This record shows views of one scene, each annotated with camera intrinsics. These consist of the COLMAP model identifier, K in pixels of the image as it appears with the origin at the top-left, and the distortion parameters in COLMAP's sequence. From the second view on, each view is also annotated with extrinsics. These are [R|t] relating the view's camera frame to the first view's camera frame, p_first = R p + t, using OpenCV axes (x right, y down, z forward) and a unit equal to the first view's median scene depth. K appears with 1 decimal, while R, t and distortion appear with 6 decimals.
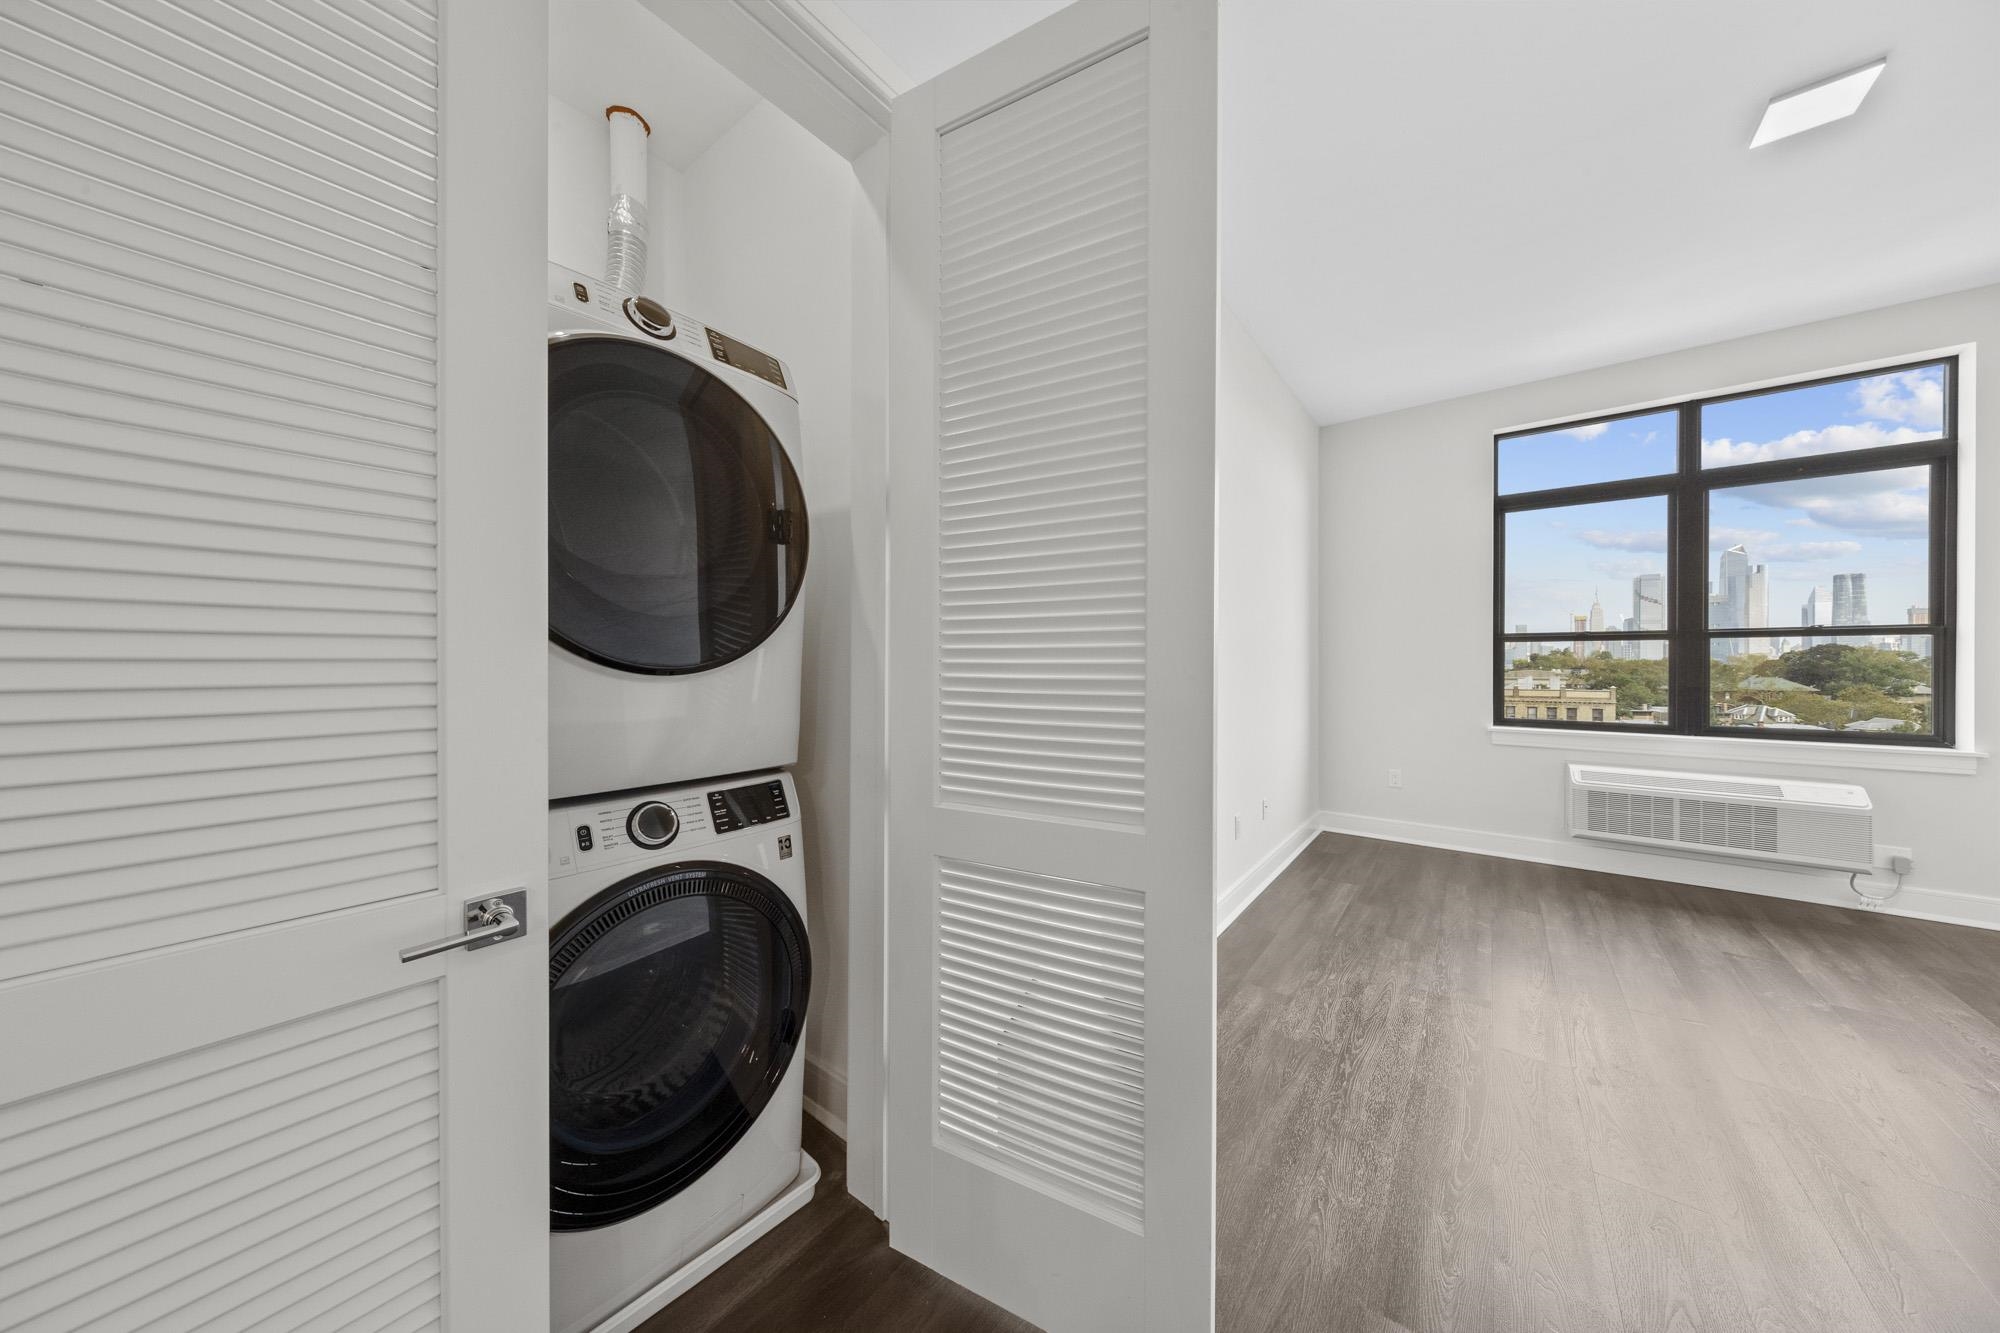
lens RADIAL K [[641.5, 0, 994.7], [0, 641.5, 663.0], [0, 0, 1]] dist [0.000813, -0.000951]
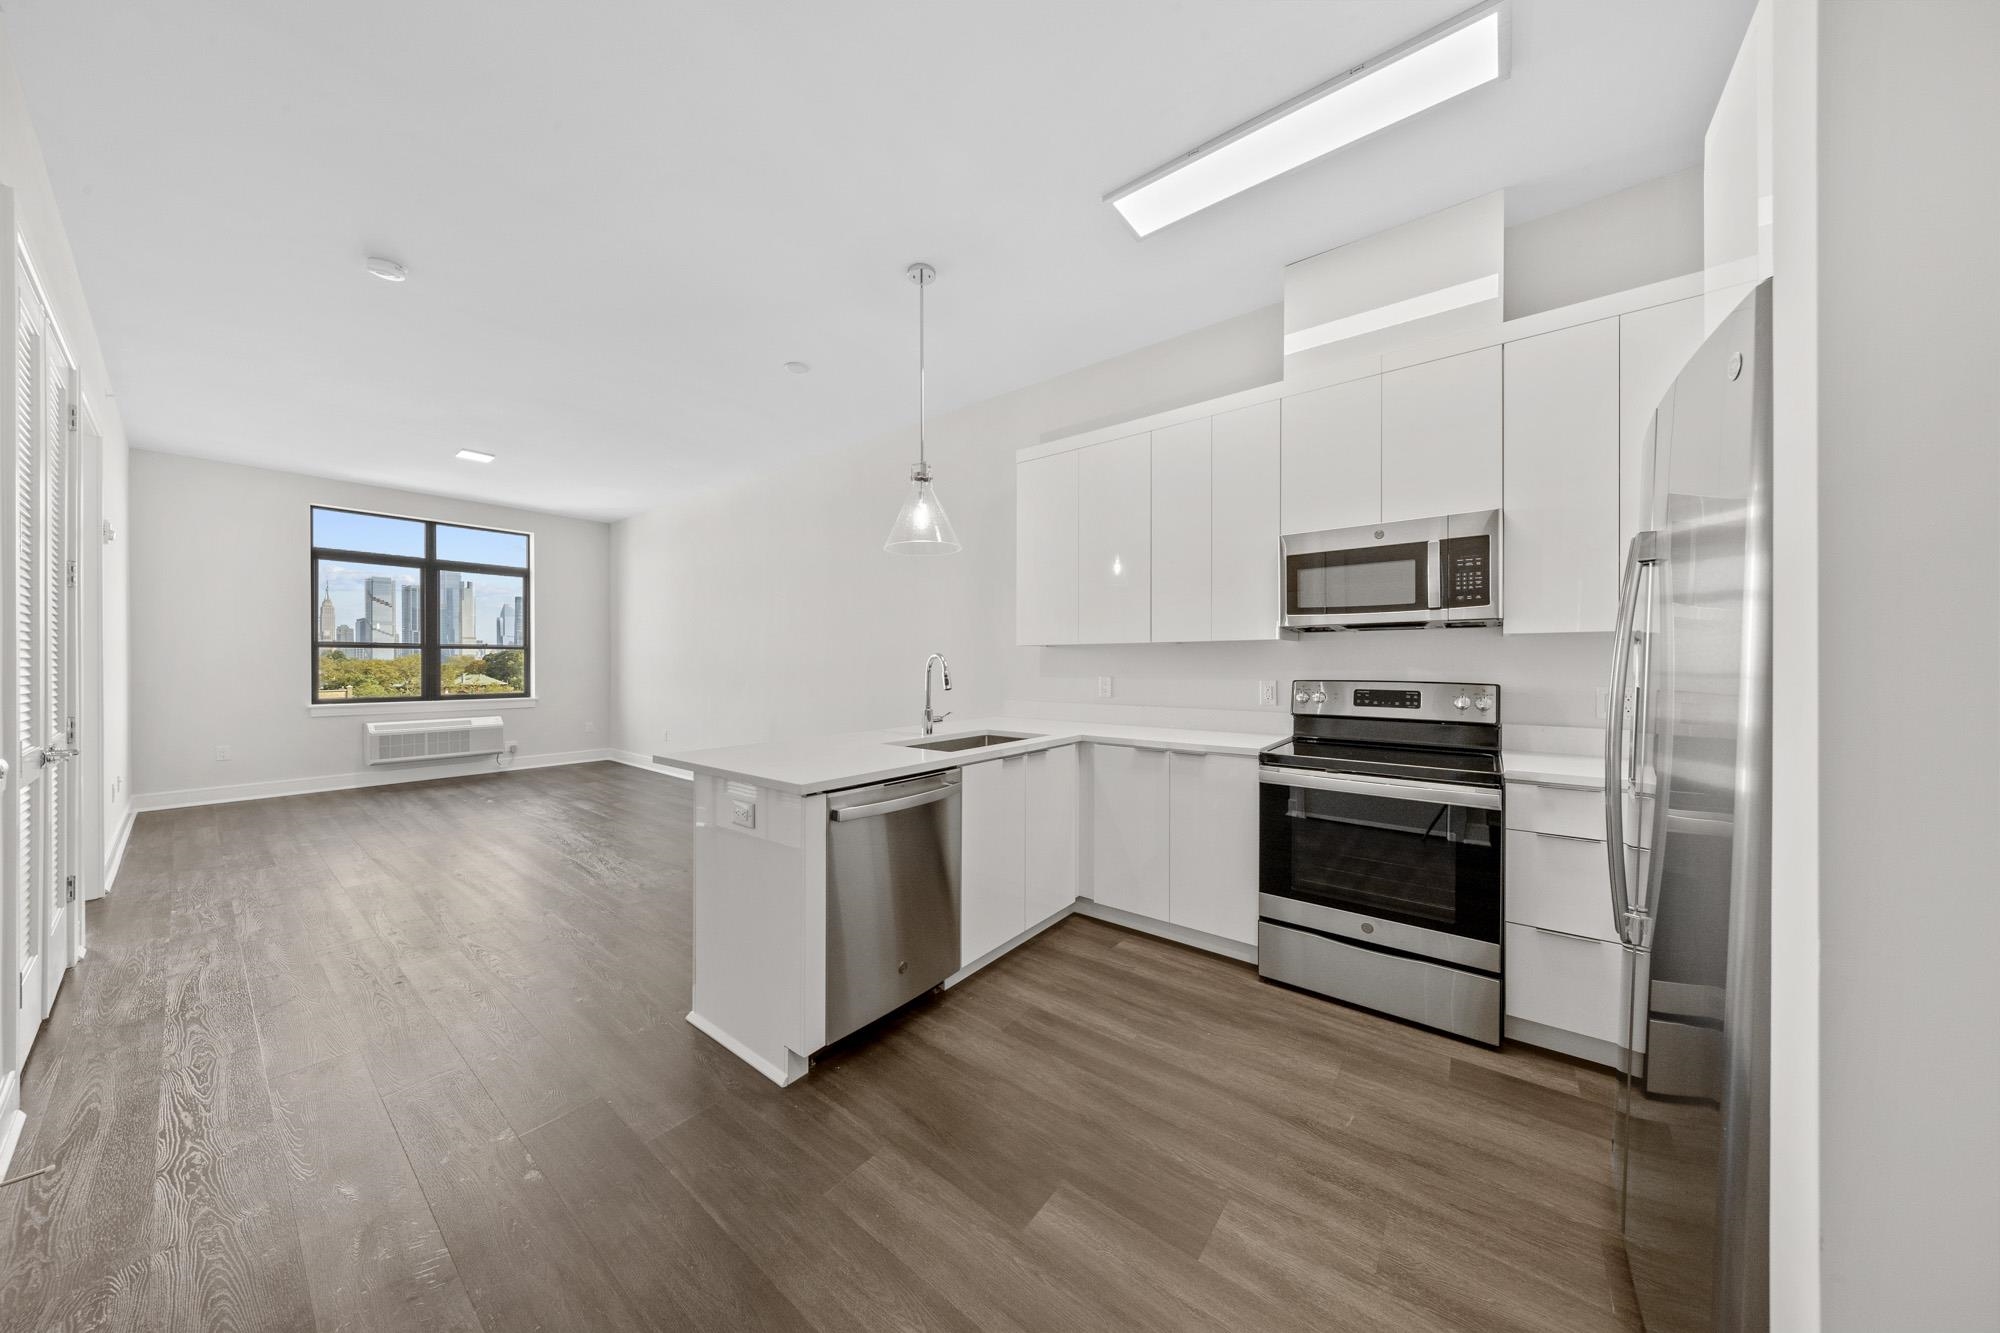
lens RADIAL K [[641.5, 0, 988.4], [0, 641.5, 662.9], [0, 0, 1]] dist [0.000813, -0.000951]
pose [[0.017053, -0.000657, 0.999854, -0.750614], [0.000347, 1.000000, 0.000651, 0.003173], [-0.999855, 0.000336, 0.017053, -0.648499]]
